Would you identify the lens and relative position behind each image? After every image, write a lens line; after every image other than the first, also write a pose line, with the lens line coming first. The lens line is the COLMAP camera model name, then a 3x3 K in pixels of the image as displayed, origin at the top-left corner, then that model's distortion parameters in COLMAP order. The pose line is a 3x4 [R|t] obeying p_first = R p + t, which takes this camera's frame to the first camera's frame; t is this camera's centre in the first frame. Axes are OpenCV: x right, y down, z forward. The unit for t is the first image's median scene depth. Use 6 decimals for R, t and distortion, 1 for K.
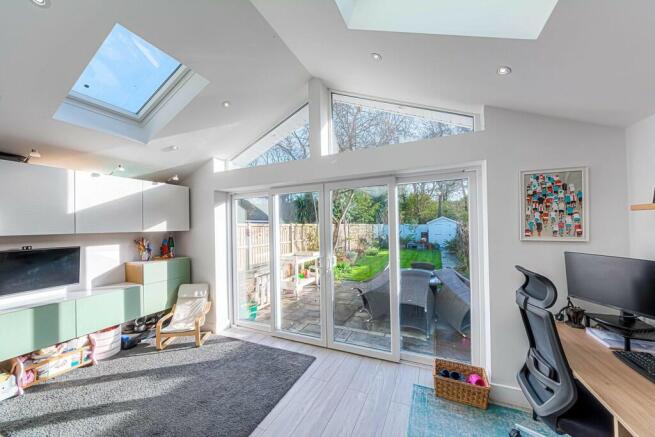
lens RADIAL K [[229.3, 0, 328.3], [0, 229.3, 225.3], [0, 0, 1]] dist [-0.001402, -0.000007]
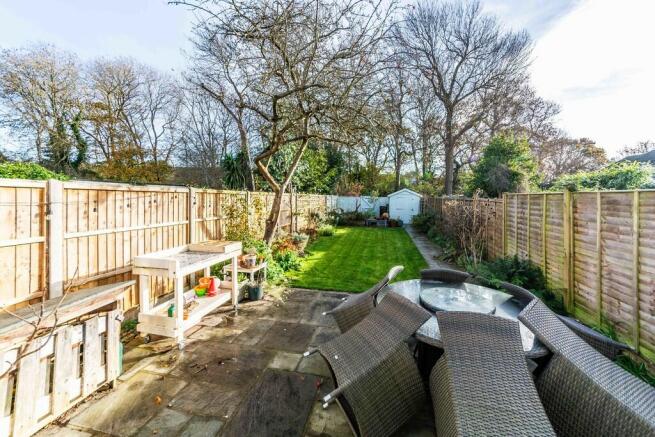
lens RADIAL K [[250.3, 0, 328.9], [0, 250.3, 199.9], [0, 0, 1]] dist [-0.002420, -0.000024]
pose [[0.975241, 0.017379, 0.220459, 0.019388], [-0.019577, 0.999778, 0.007789, 0.007741], [-0.220275, -0.011912, 0.975365, 0.266899]]
